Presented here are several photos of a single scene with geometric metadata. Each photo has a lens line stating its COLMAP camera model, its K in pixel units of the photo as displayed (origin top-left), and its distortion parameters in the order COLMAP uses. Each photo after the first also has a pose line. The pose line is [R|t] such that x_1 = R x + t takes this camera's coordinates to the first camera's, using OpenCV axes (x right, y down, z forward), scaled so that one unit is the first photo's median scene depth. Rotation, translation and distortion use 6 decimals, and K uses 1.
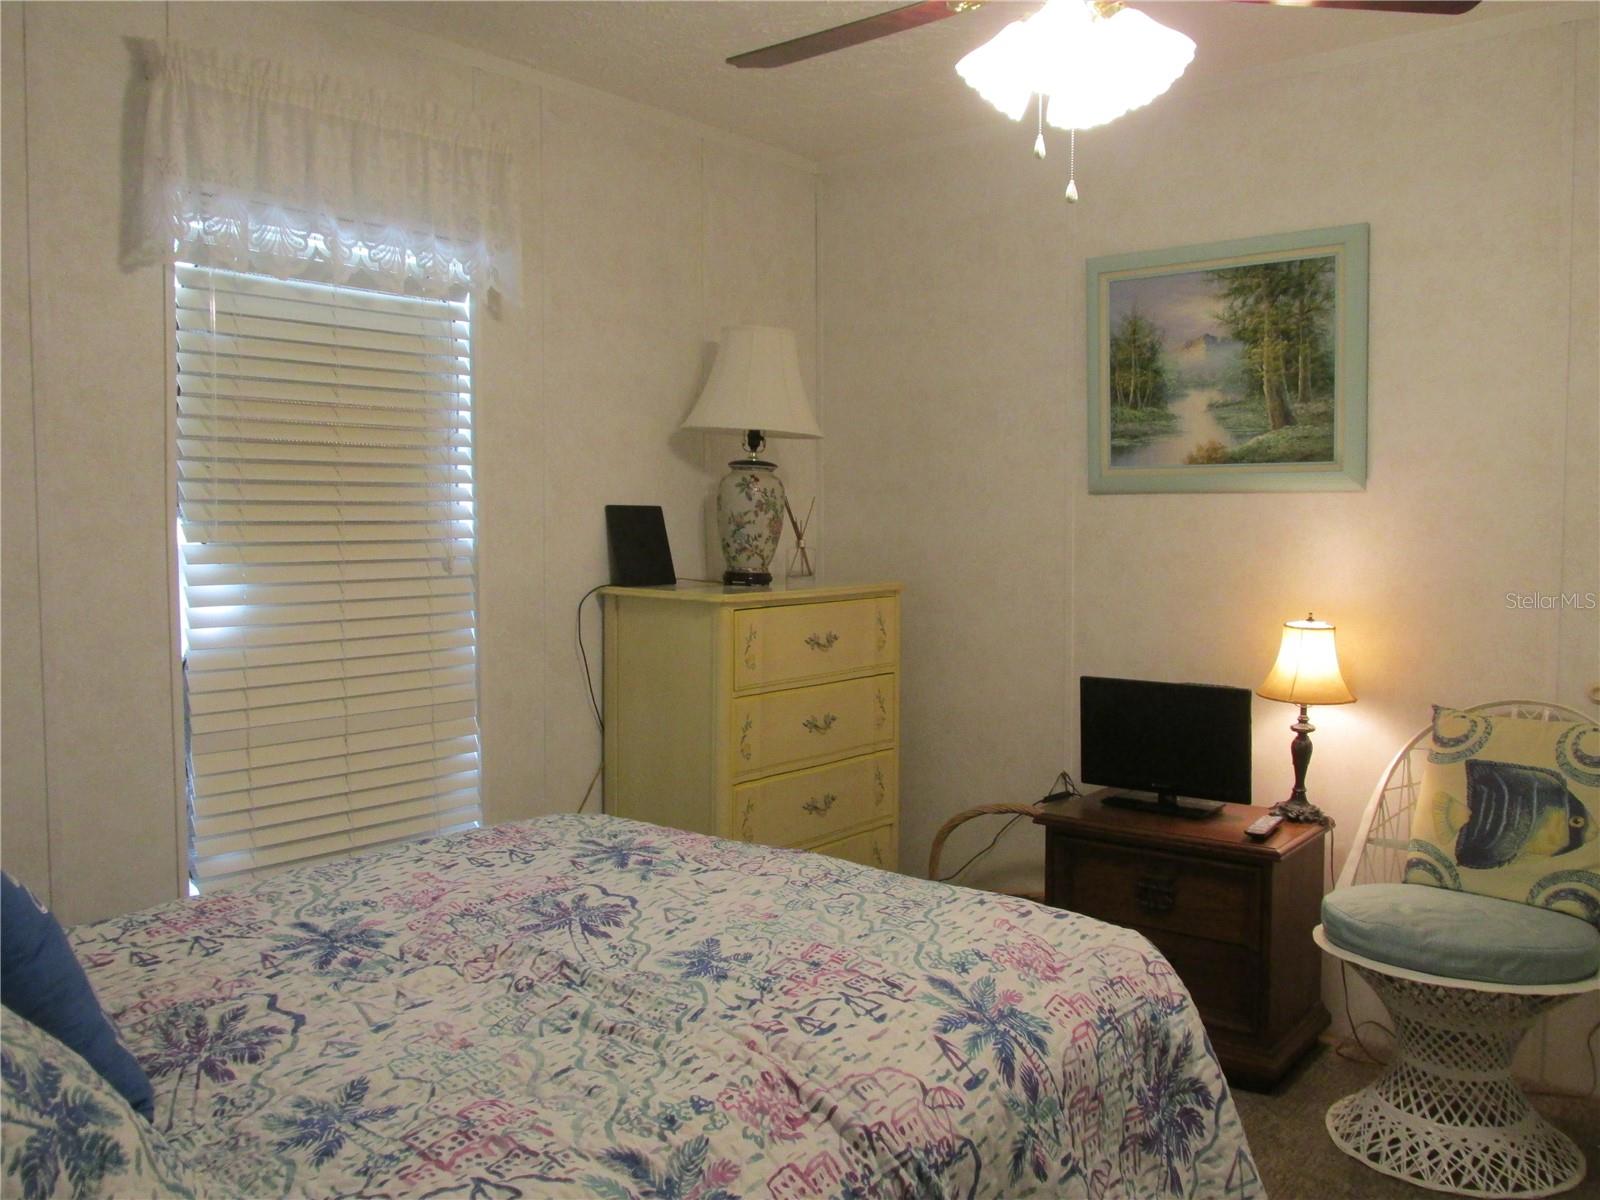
lens RADIAL K [[1333.8, 0, 800.1], [0, 1333.8, 594.6], [0, 0, 1]] dist [-0.034059, 0.002621]
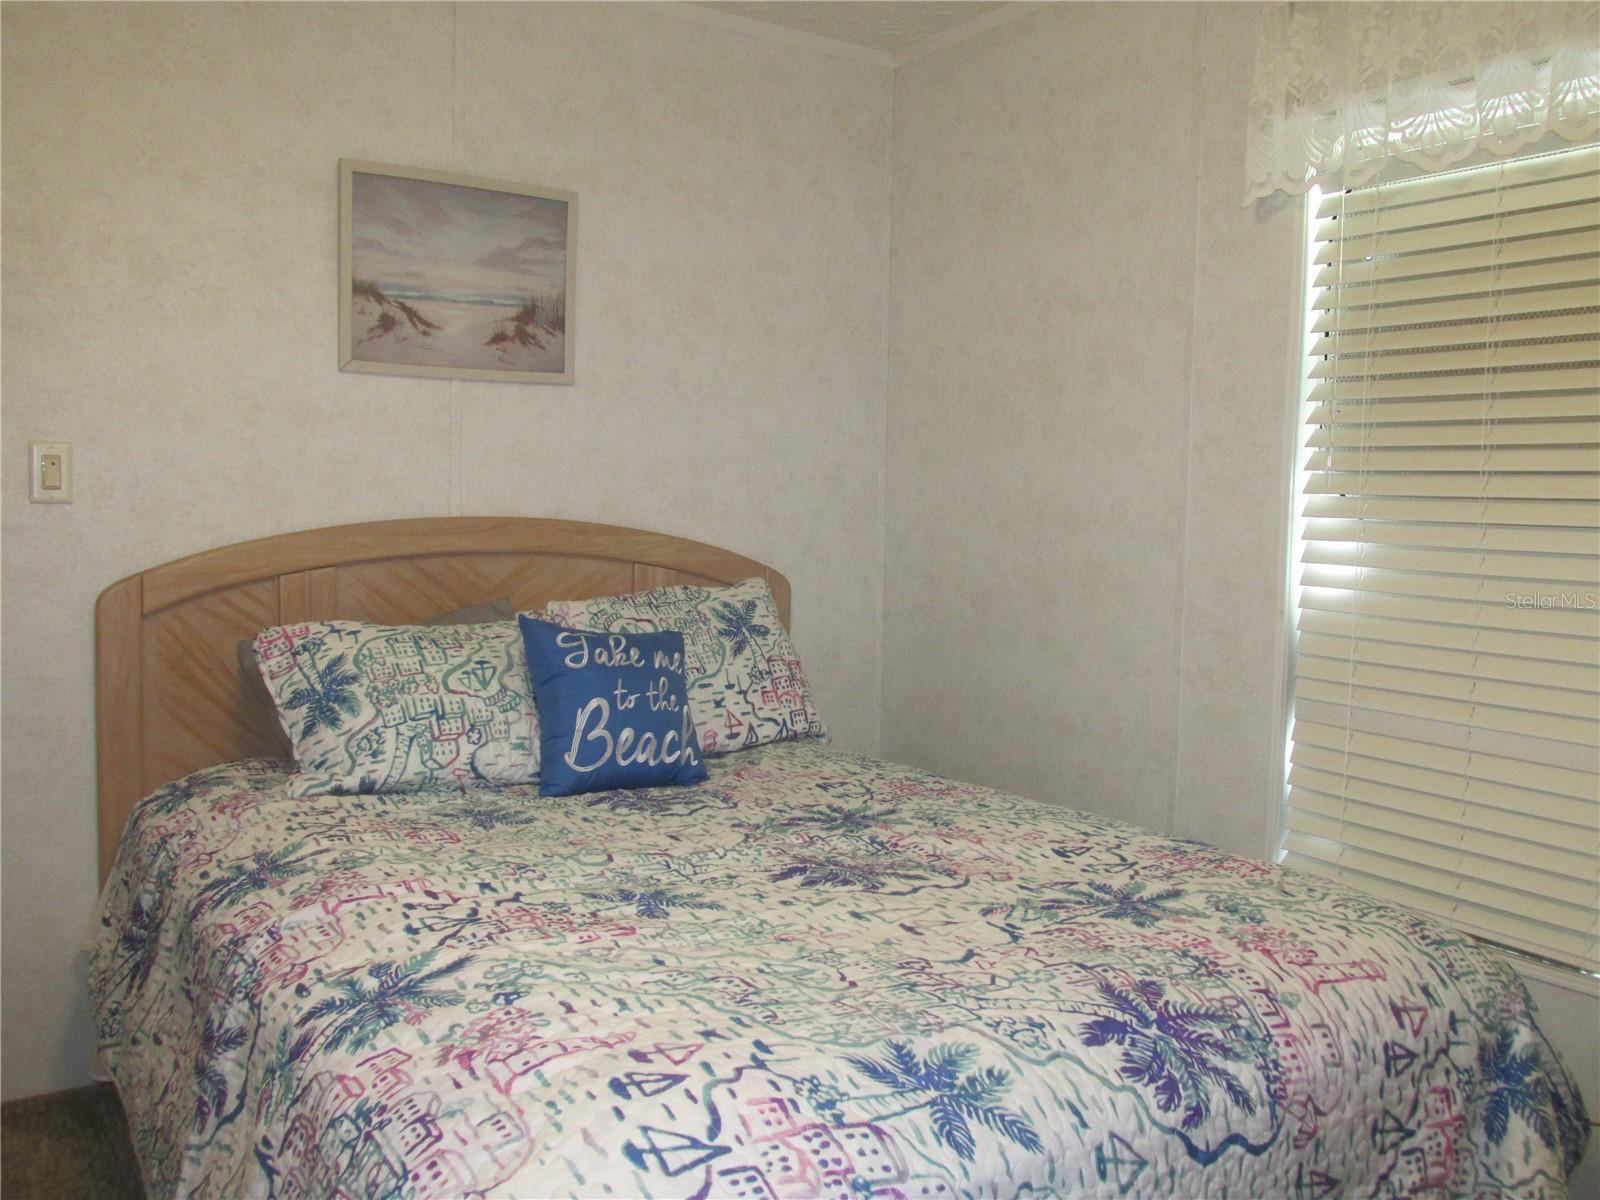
lens RADIAL K [[1333.8, 0, 800.1], [0, 1333.8, 594.6], [0, 0, 1]] dist [-0.034059, 0.002621]
pose [[-0.295959, 0.063309, -0.953100, 0.464378], [-0.084419, 0.992163, 0.092117, -0.020729], [0.951463, 0.107723, -0.288295, 0.795829]]
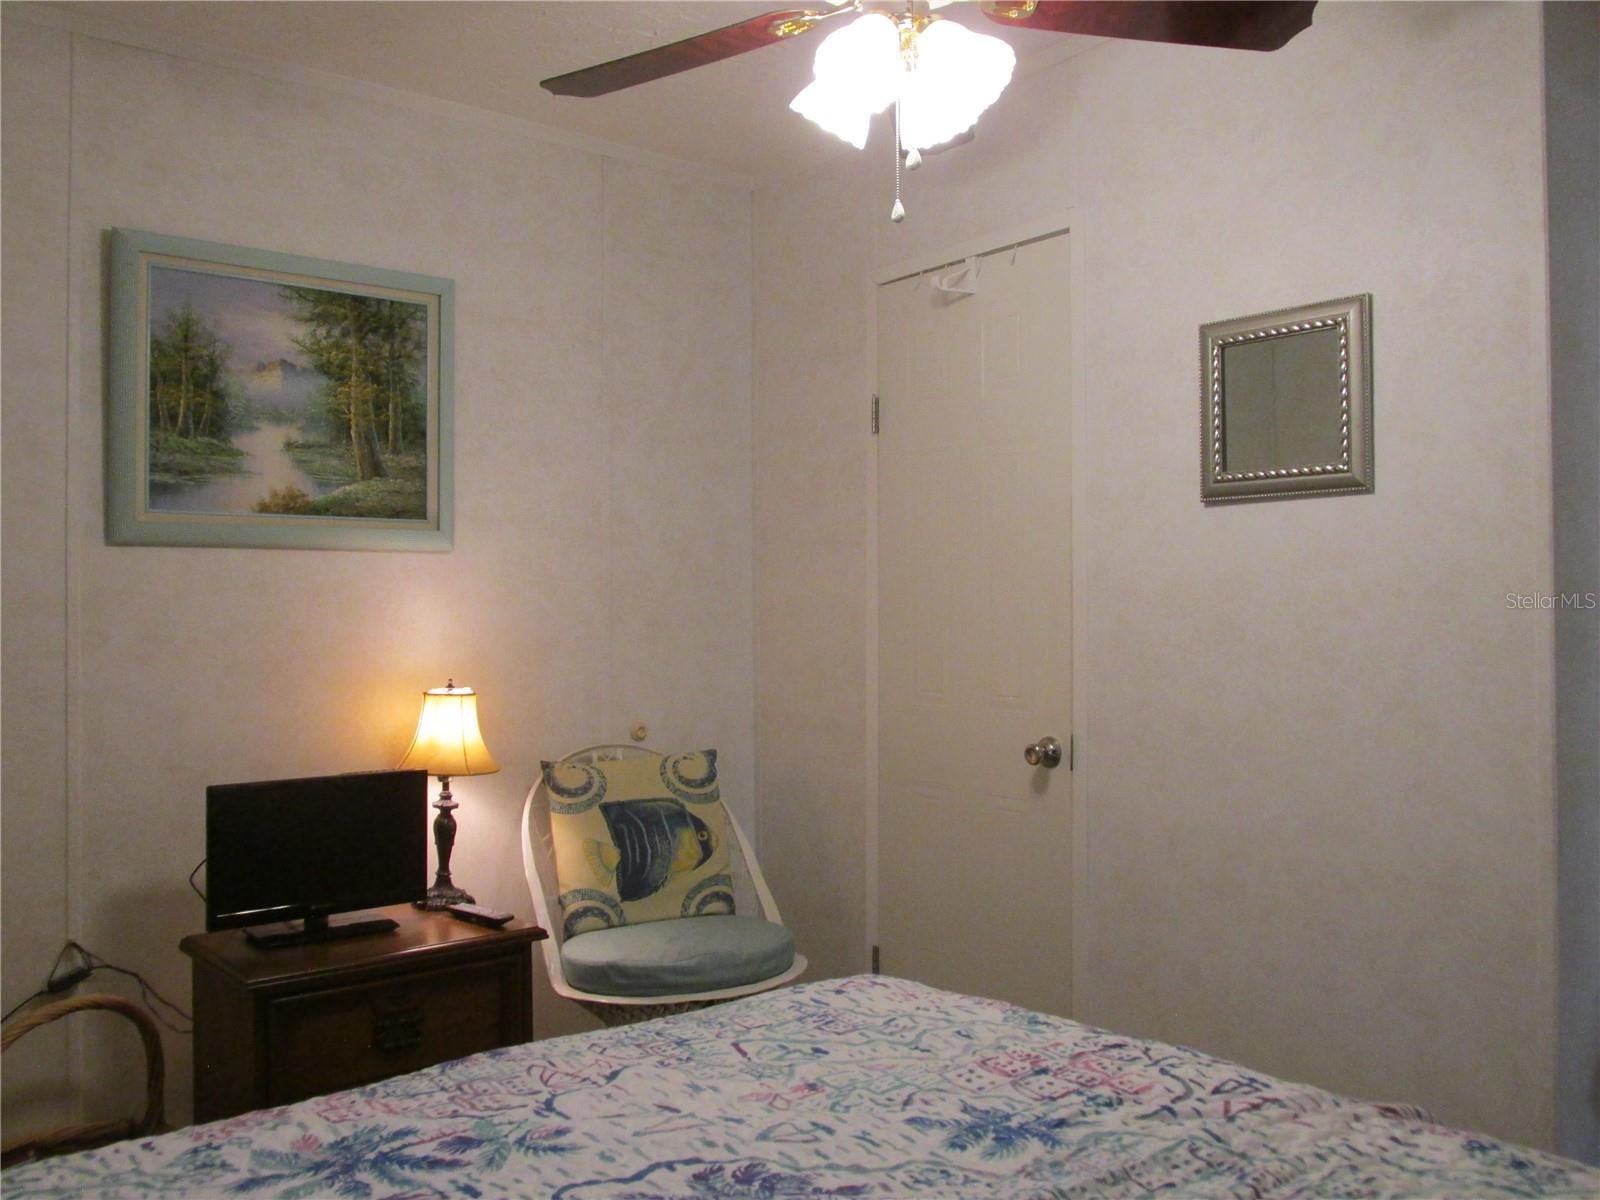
lens RADIAL K [[1333.8, 0, 800.1], [0, 1333.8, 594.6], [0, 0, 1]] dist [-0.034059, 0.002621]
pose [[0.200642, 0.018185, 0.979496, -0.470934], [0.070372, 0.996977, -0.032925, 0.002553], [-0.977134, 0.075535, 0.198755, 0.555202]]
